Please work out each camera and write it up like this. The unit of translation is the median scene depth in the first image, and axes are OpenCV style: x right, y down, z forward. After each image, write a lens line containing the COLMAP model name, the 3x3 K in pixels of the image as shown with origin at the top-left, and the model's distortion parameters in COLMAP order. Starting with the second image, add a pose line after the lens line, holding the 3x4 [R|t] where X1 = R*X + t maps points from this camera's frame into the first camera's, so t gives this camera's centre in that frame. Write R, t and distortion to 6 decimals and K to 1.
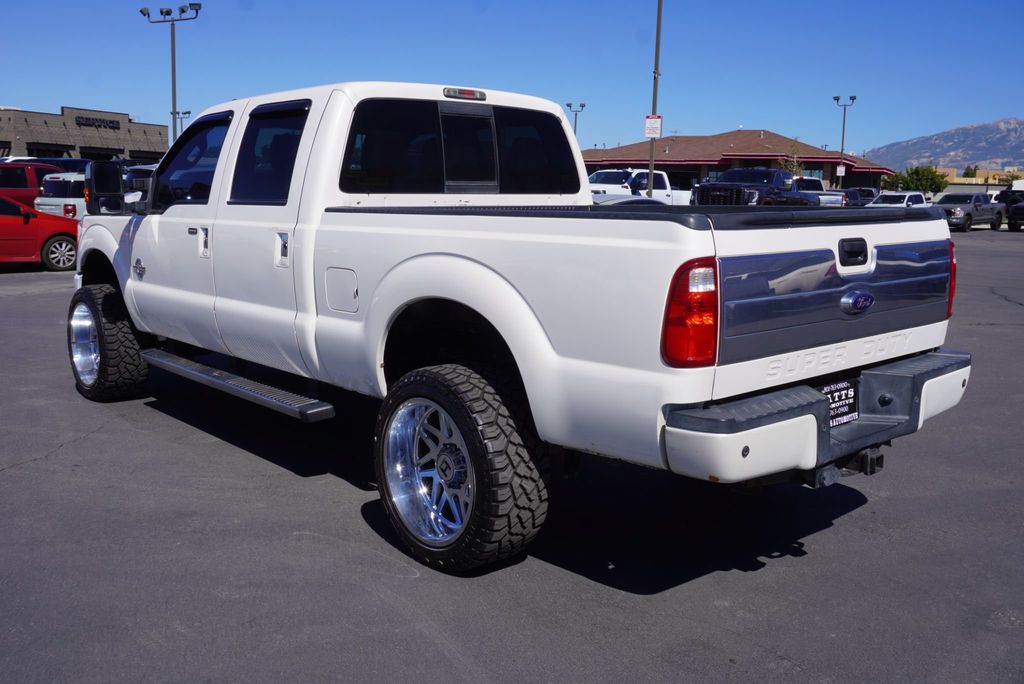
lens RADIAL K [[943.9, 0, 515.8], [0, 943.9, 345.8], [0, 0, 1]] dist [0.010093, 0.000000]
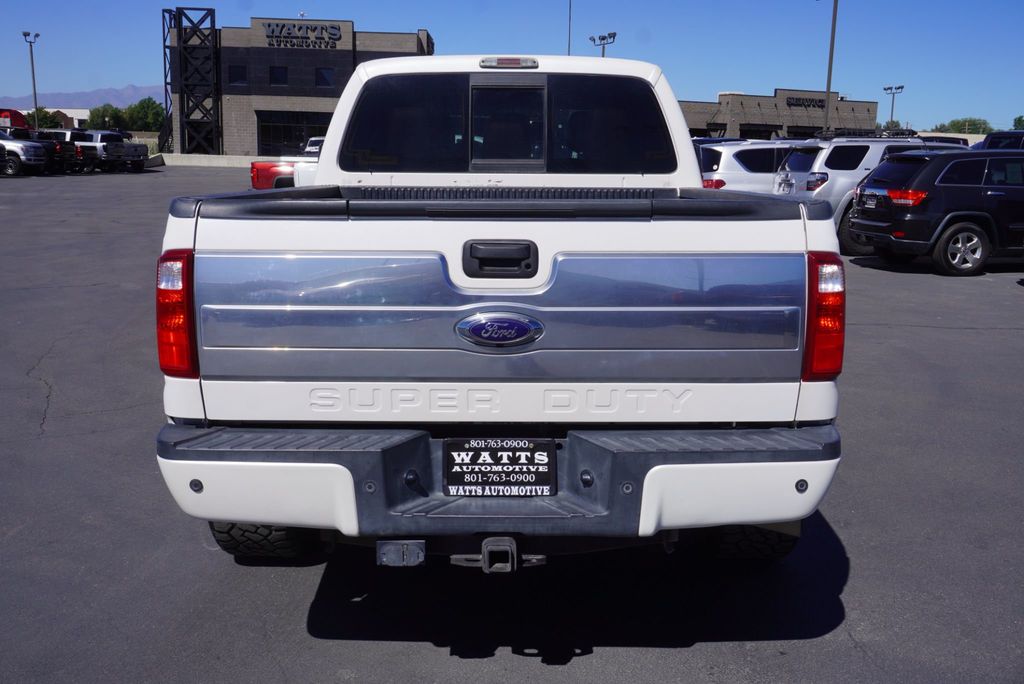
lens RADIAL K [[943.9, 0, 518.1], [0, 943.9, 347.0], [0, 0, 1]] dist [0.010093, 0.000000]
pose [[0.741740, 0.127153, -0.658524, 0.587888], [-0.111161, 0.991591, 0.066256, -0.057310], [0.661411, 0.024057, 0.749638, 0.333337]]
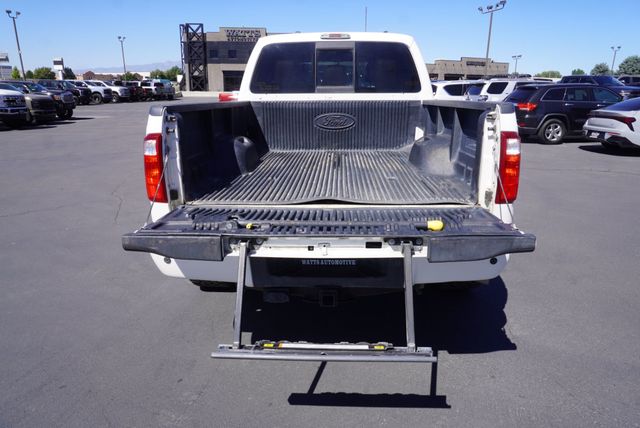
lens RADIAL K [[421.1, 0, 325.8], [0, 421.1, 214.3], [0, 0, 1]] dist [-0.026750, 0.020479]
pose [[0.716332, 0.183064, -0.673317, 0.528117], [-0.104114, 0.982210, 0.156281, -0.059157], [0.689949, -0.041847, 0.722648, 0.405616]]
